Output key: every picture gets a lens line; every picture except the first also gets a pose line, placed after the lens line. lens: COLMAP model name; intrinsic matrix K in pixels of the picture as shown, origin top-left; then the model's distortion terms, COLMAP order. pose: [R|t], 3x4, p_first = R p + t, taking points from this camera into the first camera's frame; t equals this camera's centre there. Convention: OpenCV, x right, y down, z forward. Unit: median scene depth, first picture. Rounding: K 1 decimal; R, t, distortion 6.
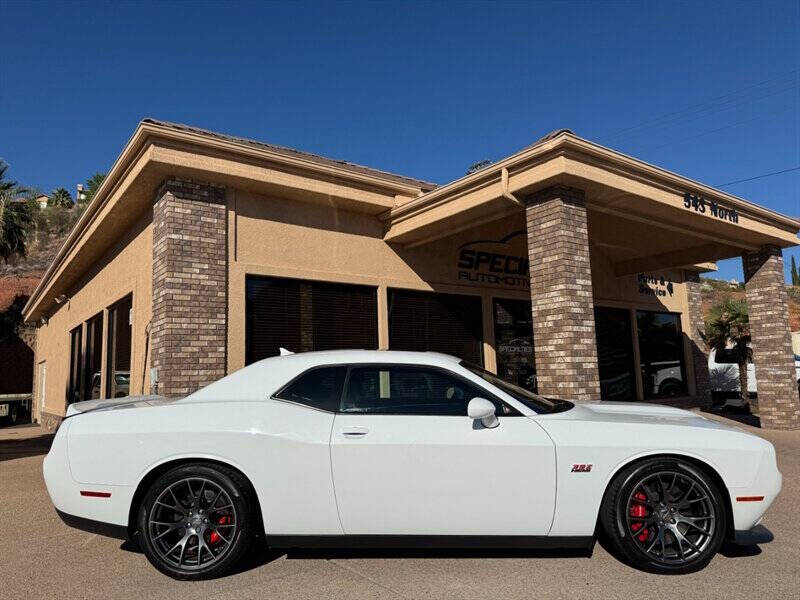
lens RADIAL K [[564.9, 0, 396.4], [0, 564.9, 302.2], [0, 0, 1]] dist [0.150700, -0.242254]
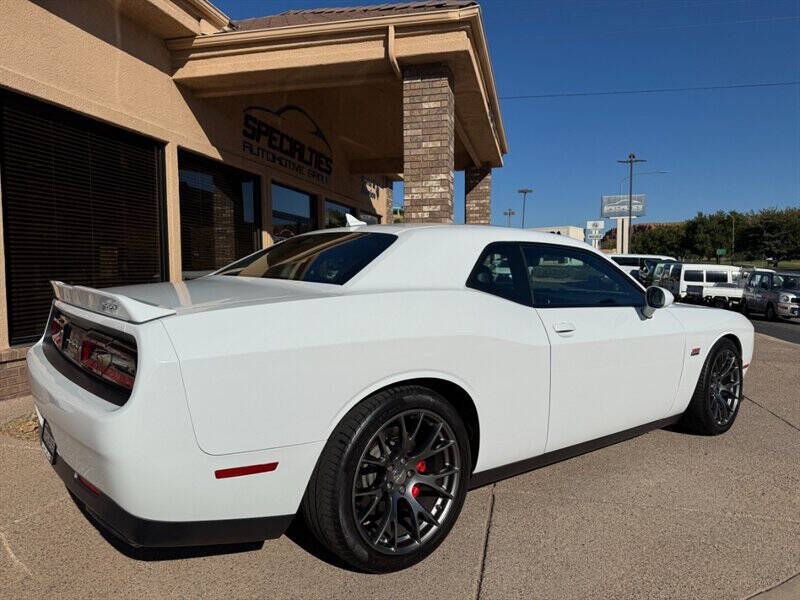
lens RADIAL K [[564.9, 0, 396.4], [0, 564.9, 302.2], [0, 0, 1]] dist [0.150700, -0.242254]
pose [[0.771840, -0.010924, 0.635723, -0.345295], [-0.102457, 0.984649, 0.141314, 0.048804], [-0.627508, -0.174206, 0.758872, 0.260045]]
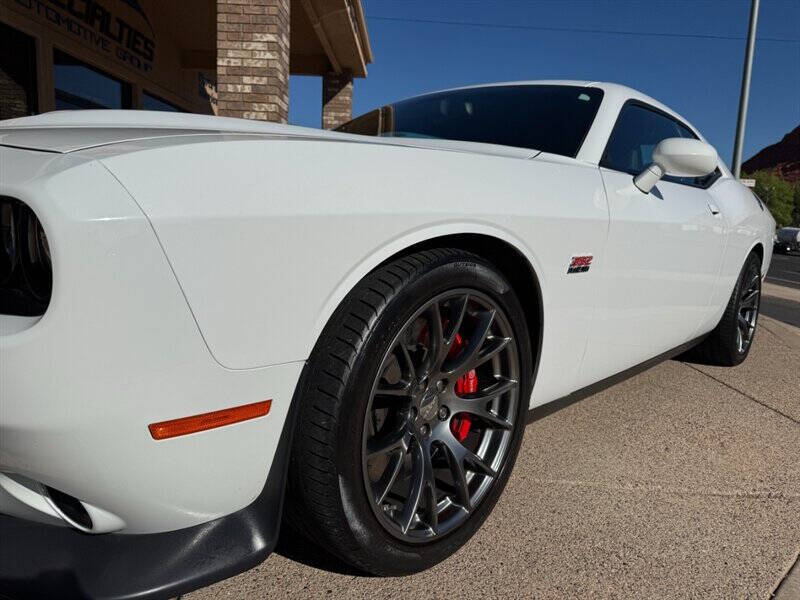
lens RADIAL K [[580.2, 0, 403.6], [0, 580.2, 303.6], [0, 0, 1]] dist [0.000114, -0.004301]
pose [[0.604112, -0.058979, 0.794714, -0.187455], [-0.168706, 0.965188, 0.199875, 0.109615], [-0.778837, -0.254820, 0.573131, 0.334977]]
